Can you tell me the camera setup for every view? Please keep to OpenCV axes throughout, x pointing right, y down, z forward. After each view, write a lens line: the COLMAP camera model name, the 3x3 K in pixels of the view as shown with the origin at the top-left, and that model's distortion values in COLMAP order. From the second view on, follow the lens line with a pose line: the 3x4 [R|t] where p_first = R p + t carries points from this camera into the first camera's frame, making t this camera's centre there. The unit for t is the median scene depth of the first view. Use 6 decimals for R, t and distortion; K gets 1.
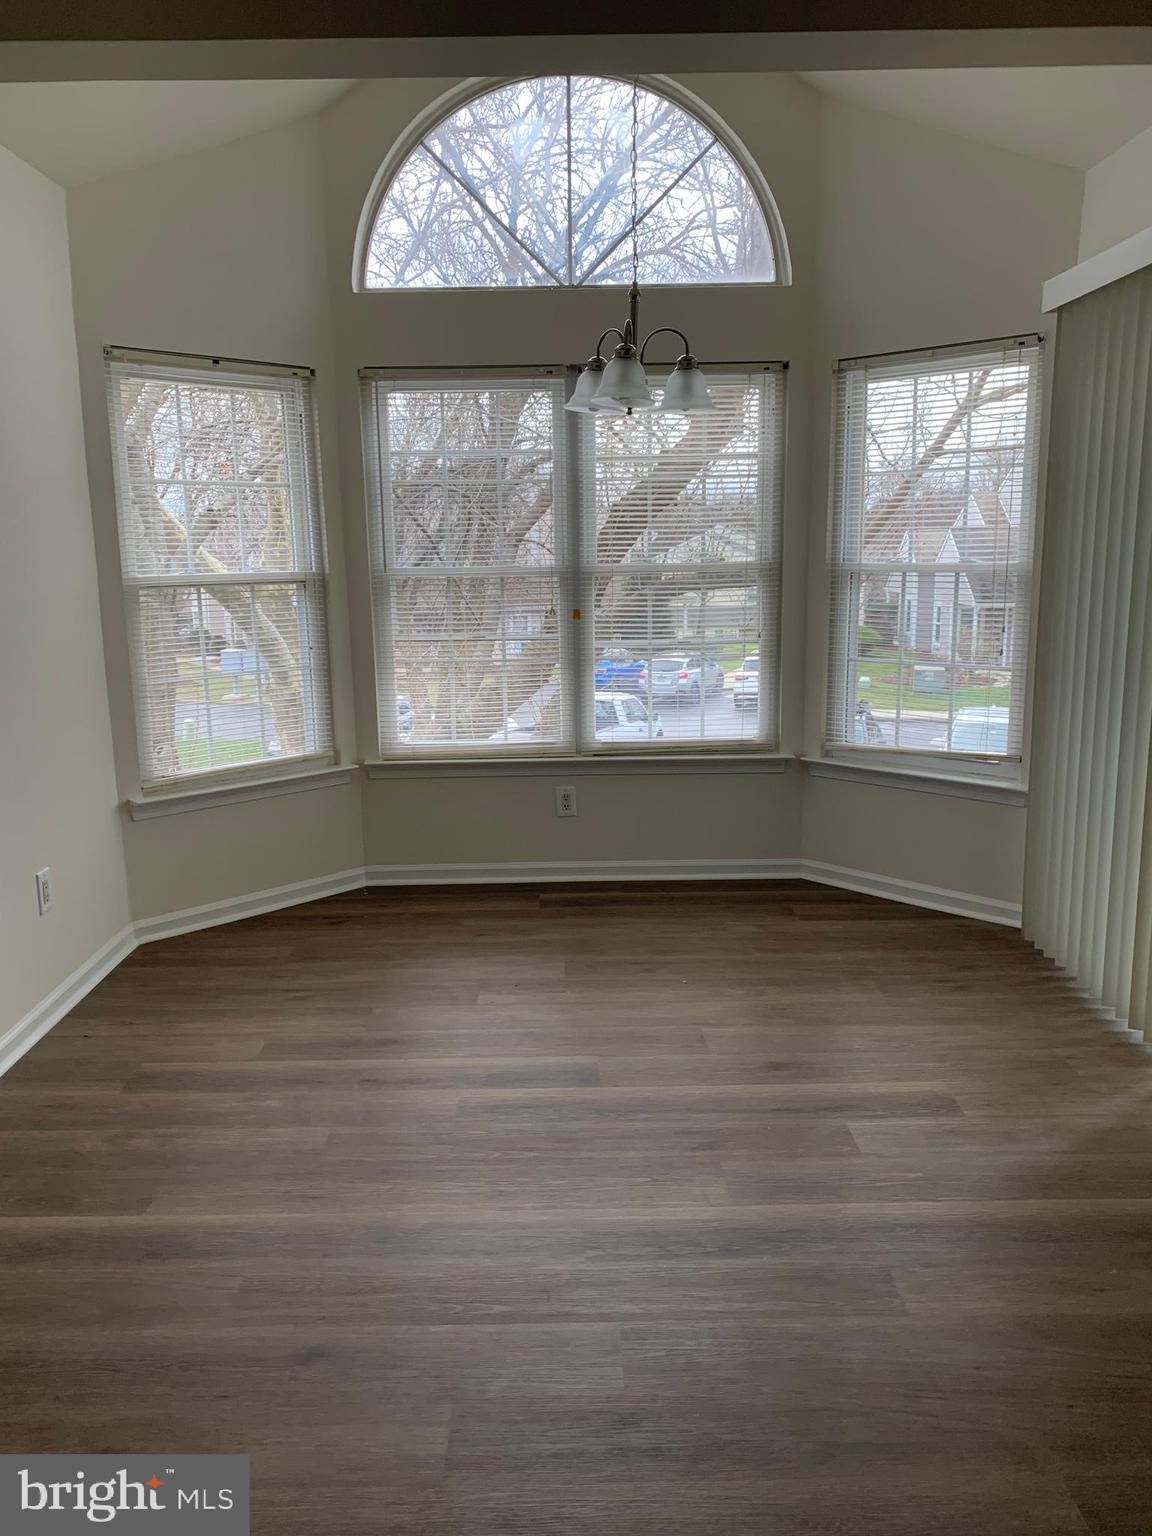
lens RADIAL K [[1175.8, 0, 562.2], [0, 1175.8, 772.0], [0, 0, 1]] dist [0.019648, -0.018023]
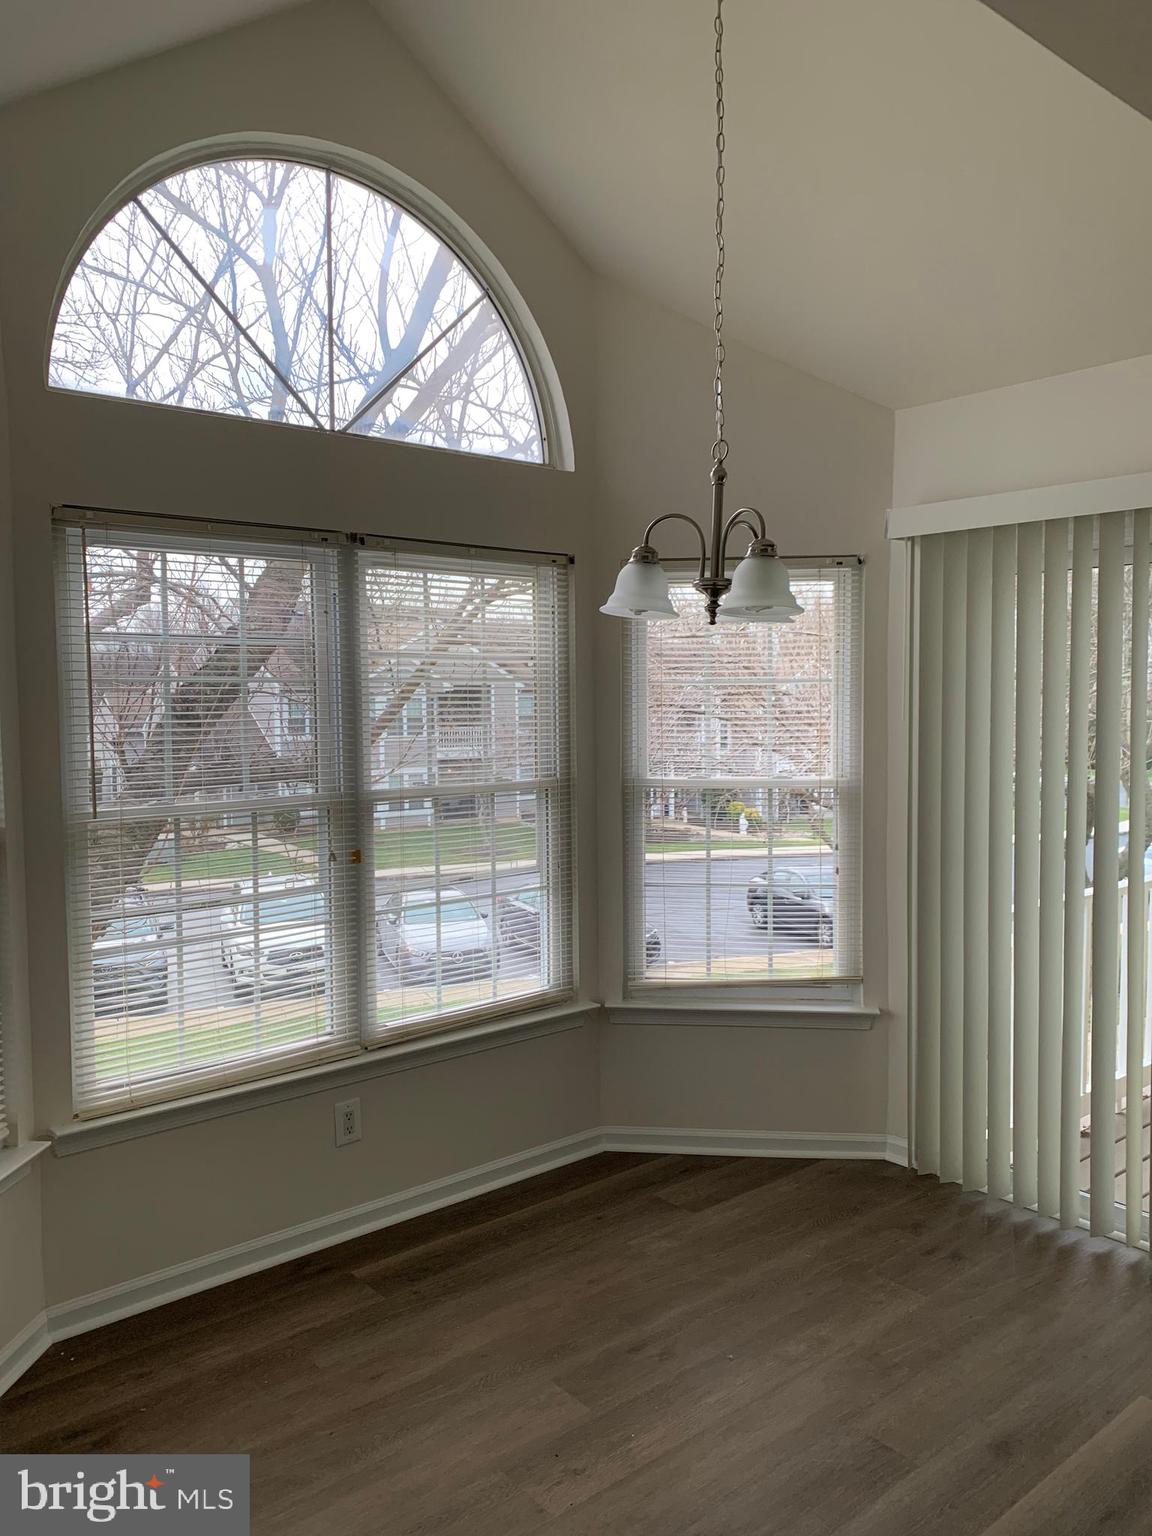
lens RADIAL K [[1175.8, 0, 567.7], [0, 1175.8, 752.1], [0, 0, 1]] dist [0.019648, -0.018023]
pose [[0.757952, -0.025703, 0.651804, -0.376126], [0.119372, 0.987815, -0.099858, -0.115436], [-0.641295, 0.153495, 0.751784, 0.366753]]
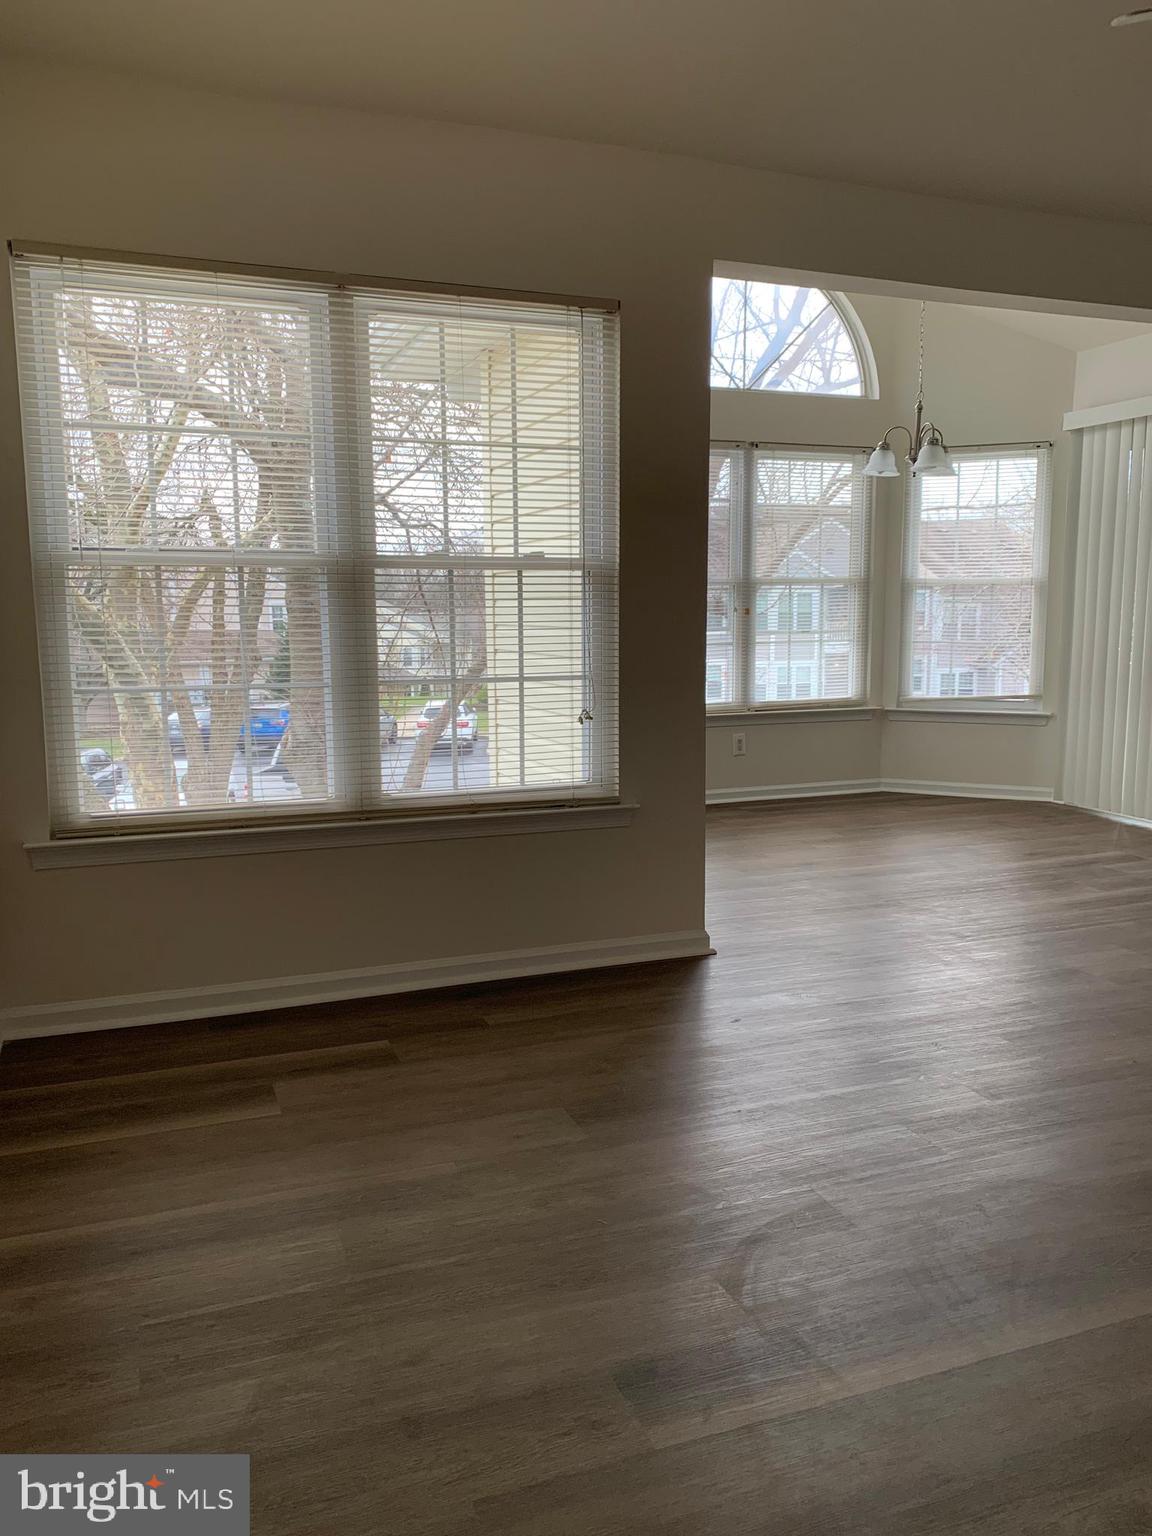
lens RADIAL K [[1175.8, 0, 571.4], [0, 1175.8, 785.9], [0, 0, 1]] dist [0.019648, -0.018023]
pose [[0.930512, -0.047452, 0.363175, -0.745717], [0.061403, 0.997749, -0.026961, 0.107182], [-0.361078, 0.047388, 0.931331, -0.261477]]
